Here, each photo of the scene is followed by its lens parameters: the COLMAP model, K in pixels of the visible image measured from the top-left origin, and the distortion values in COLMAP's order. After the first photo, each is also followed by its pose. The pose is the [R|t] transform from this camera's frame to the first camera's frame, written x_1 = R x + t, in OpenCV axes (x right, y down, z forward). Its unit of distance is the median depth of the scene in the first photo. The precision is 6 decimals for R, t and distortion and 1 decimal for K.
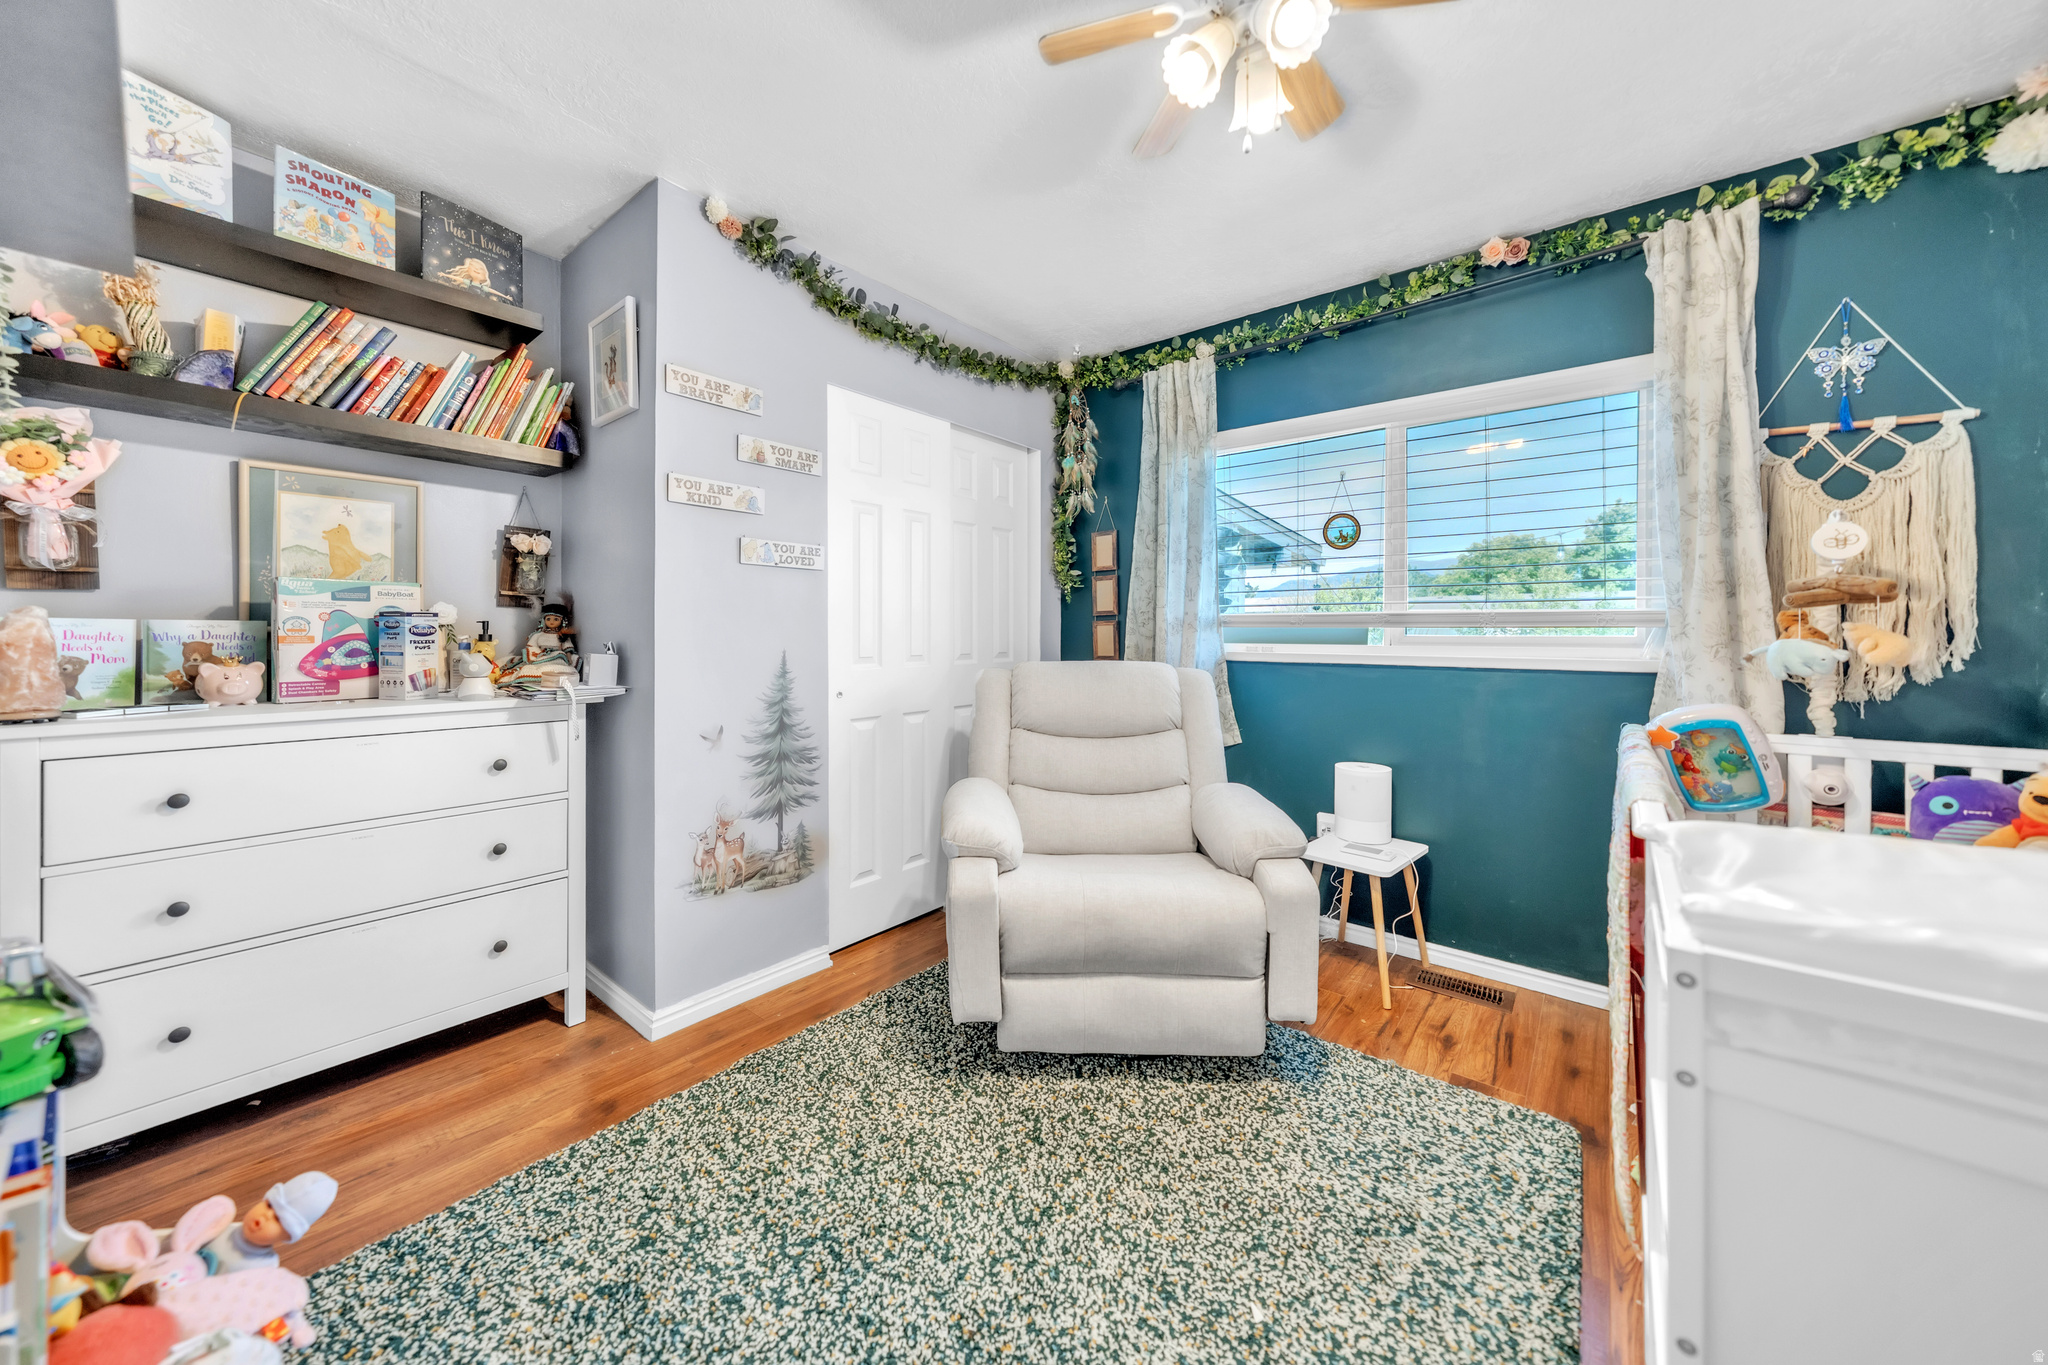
lens RADIAL K [[717.9, 0, 1017.1], [0, 717.9, 632.6], [0, 0, 1]] dist [0.000695, 0.000036]
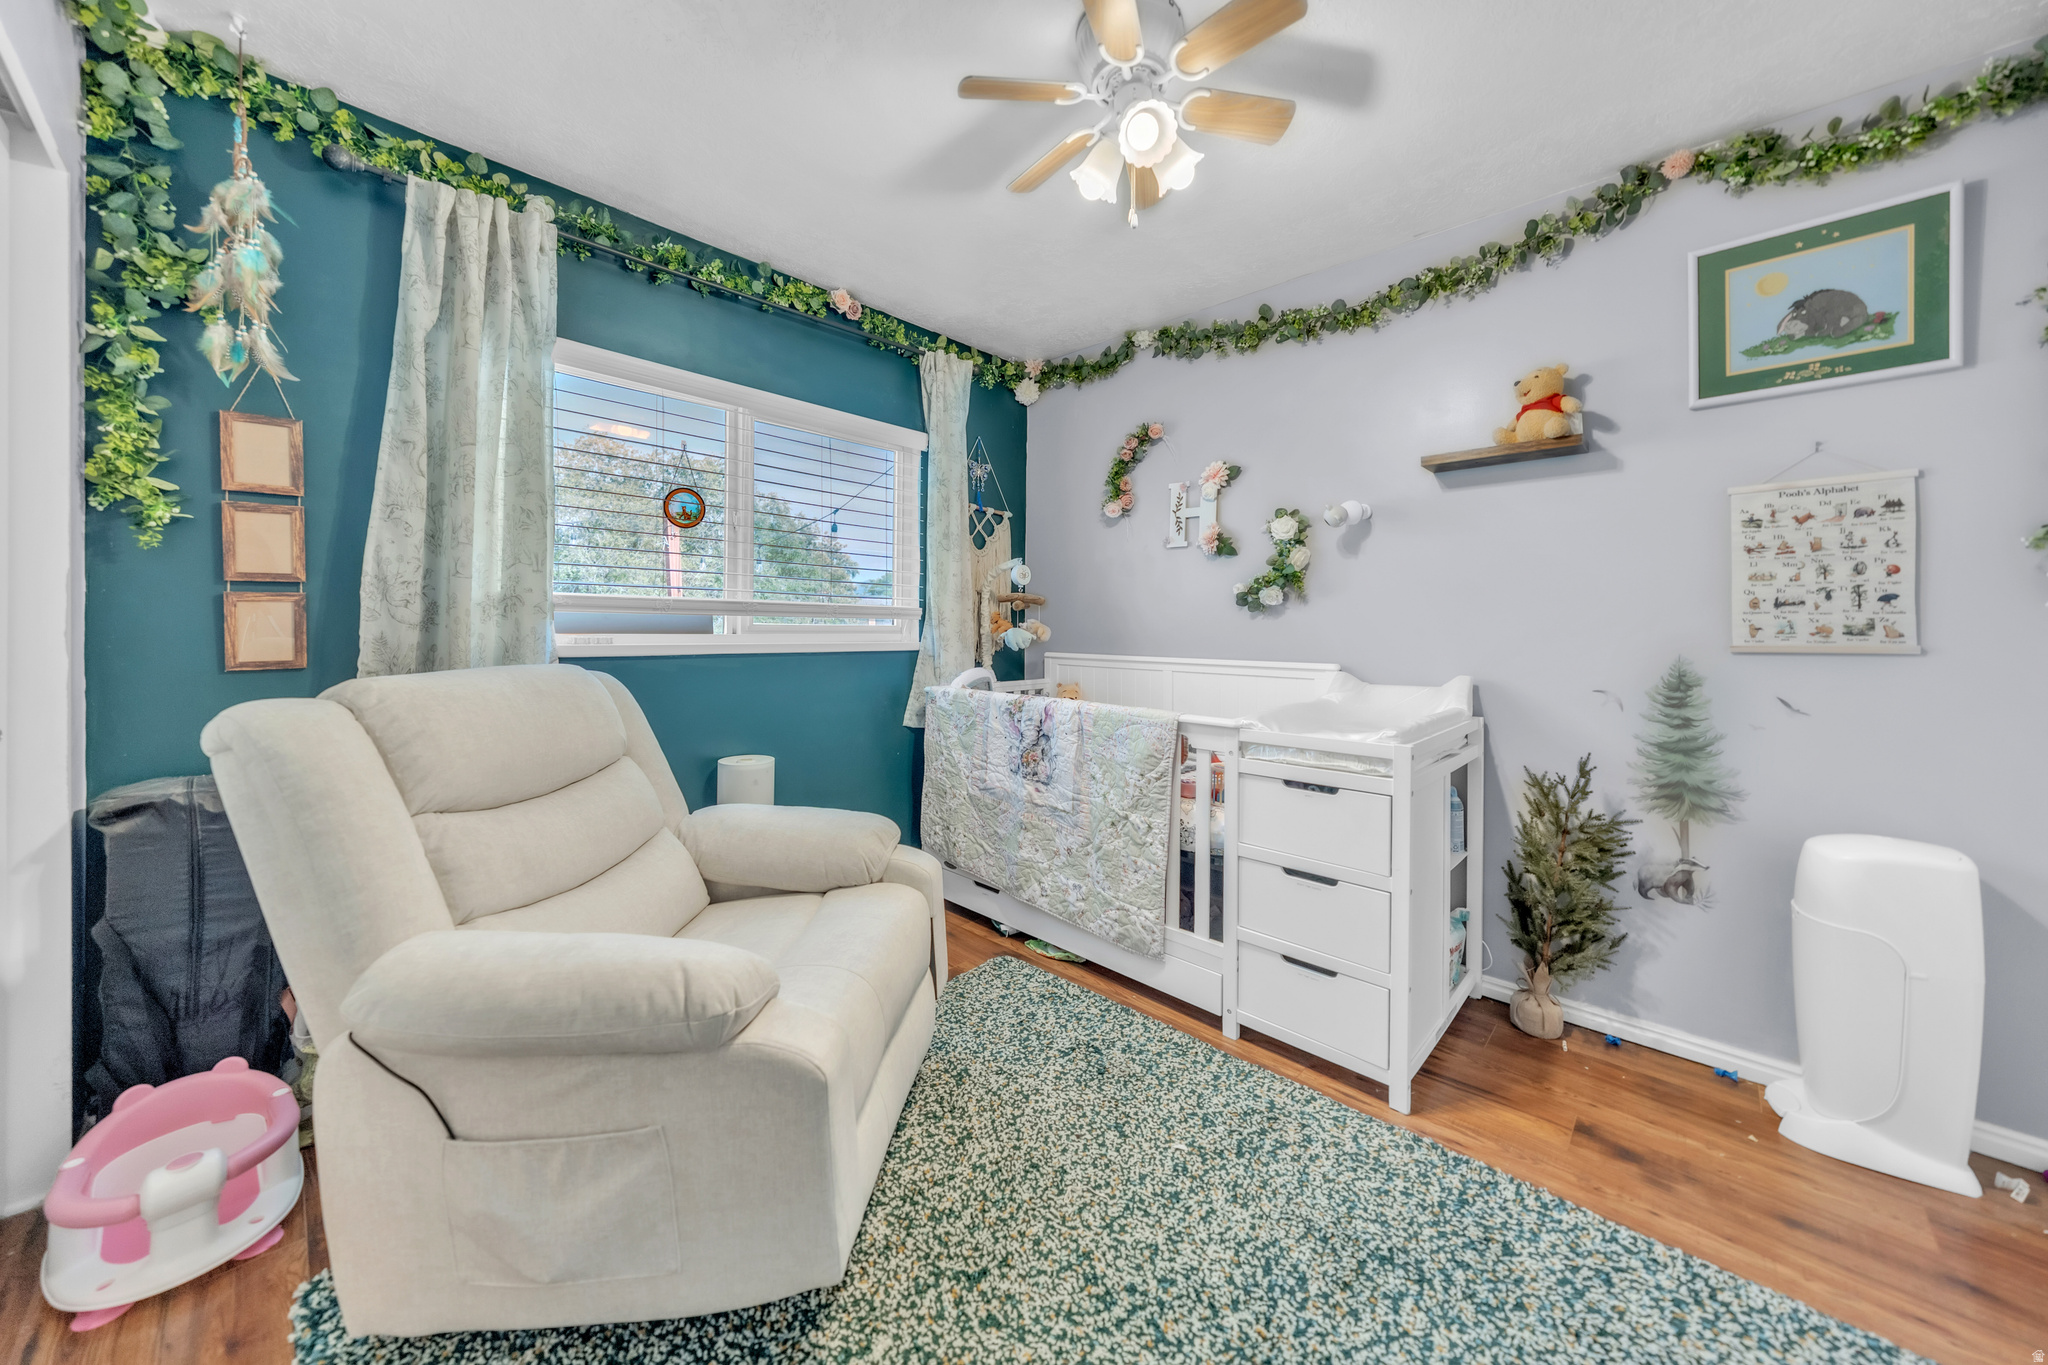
lens RADIAL K [[719.6, 0, 1028.2], [0, 719.6, 622.3], [0, 0, 1]] dist [-0.000891, -0.000192]
pose [[0.065121, 0.003750, 0.997870, -0.597631], [-0.012715, 0.999915, -0.002928, 0.000231], [-0.997796, -0.012498, 0.065163, 0.723100]]
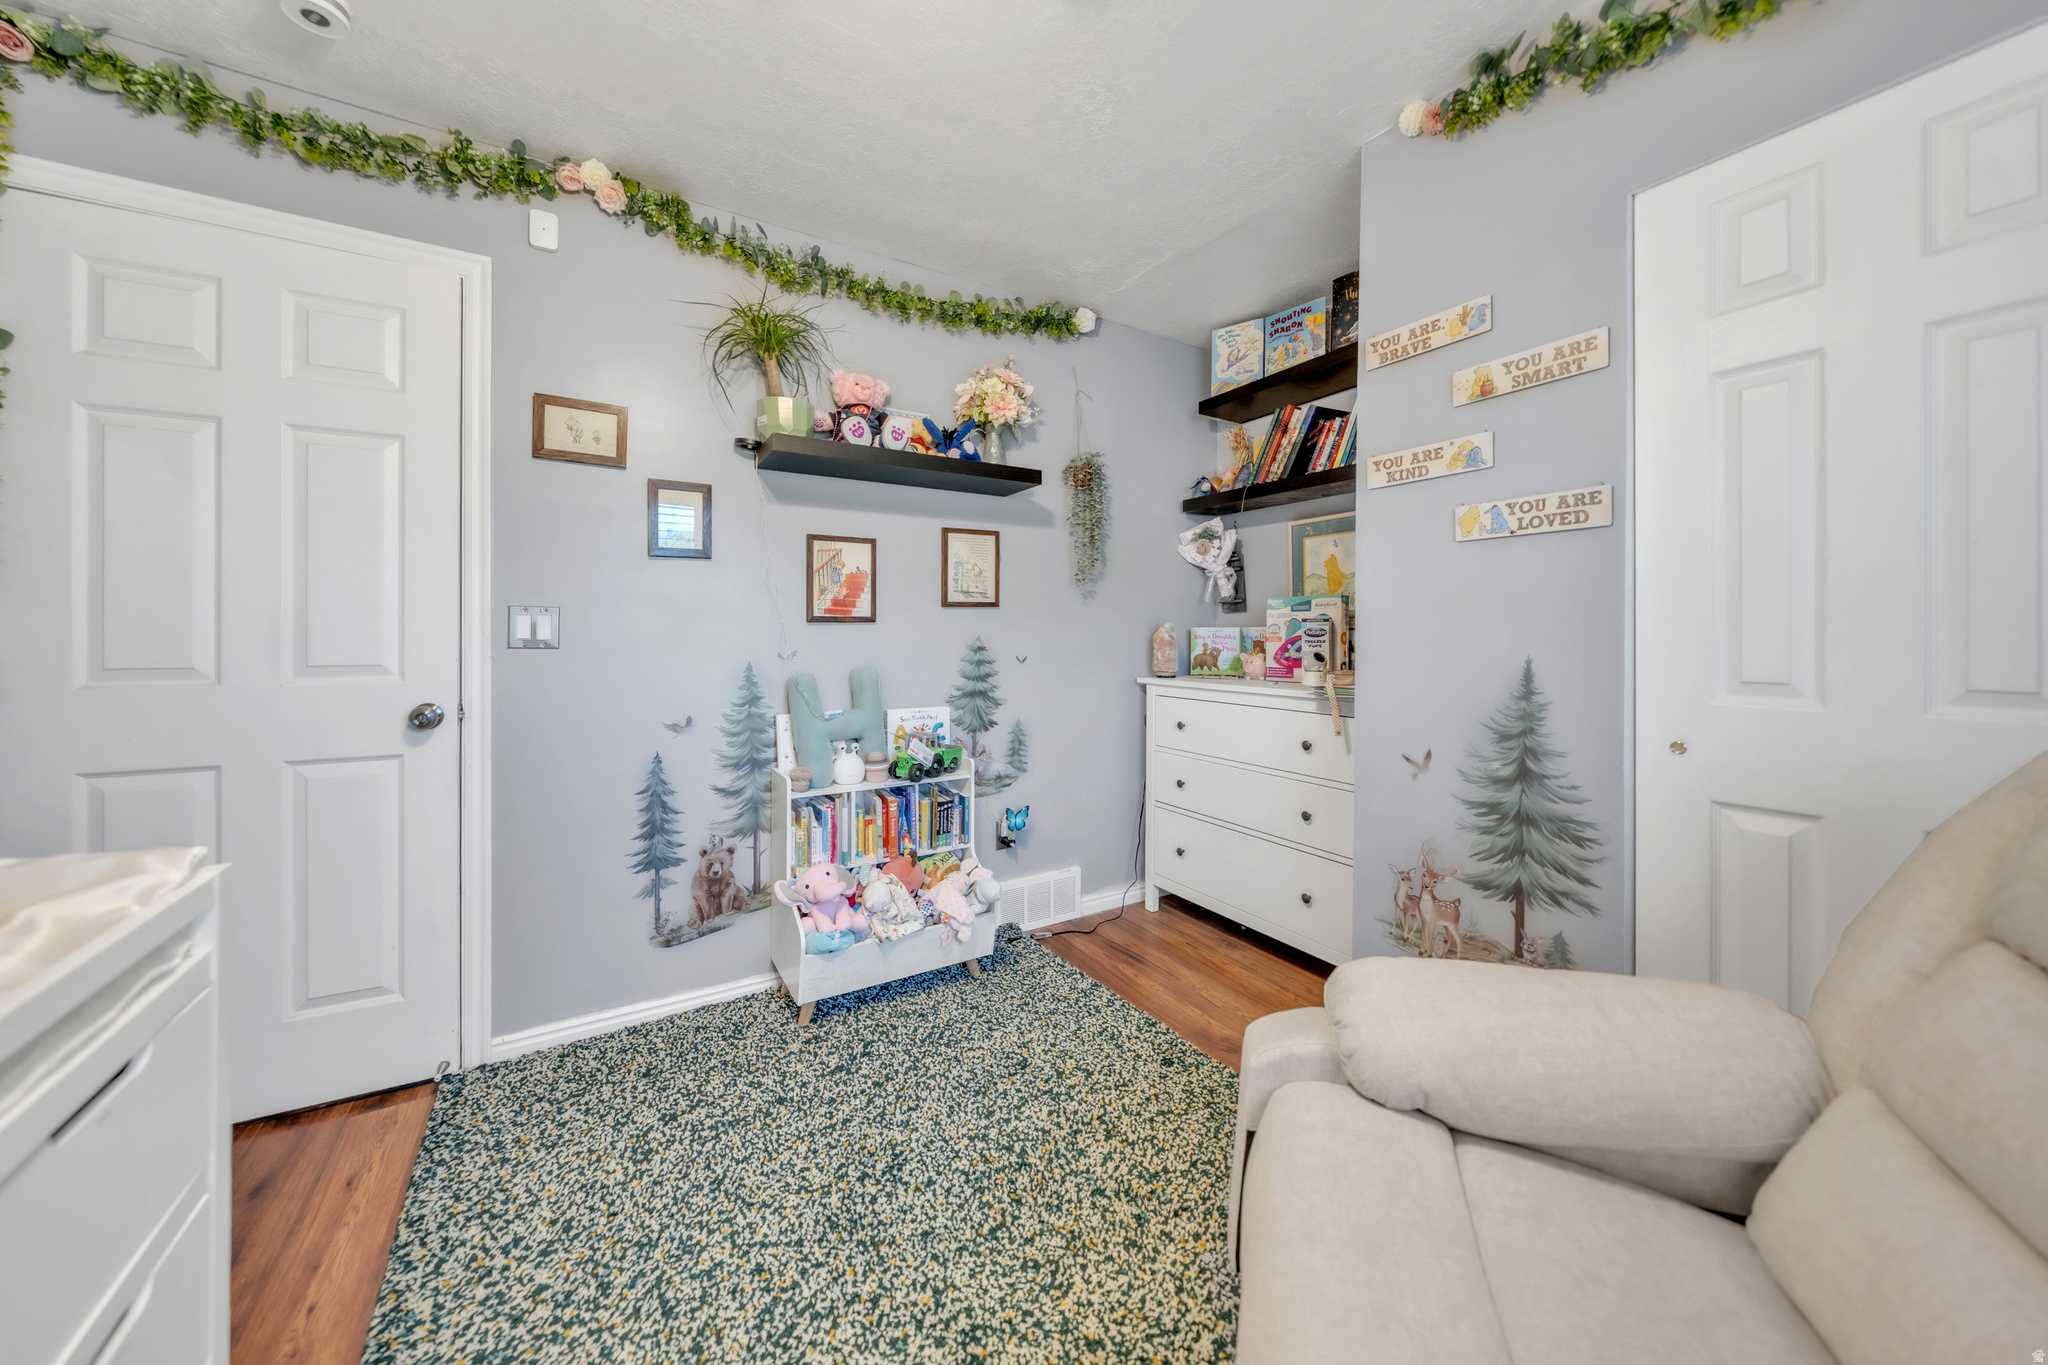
lens RADIAL K [[717.9, 0, 1017.1], [0, 717.9, 632.6], [0, 0, 1]] dist [0.000695, 0.000036]
pose [[-0.327169, -0.005111, -0.944952, 0.546612], [0.001721, 0.999980, -0.006005, 0.003635], [0.944964, -0.003591, -0.327154, 0.915957]]
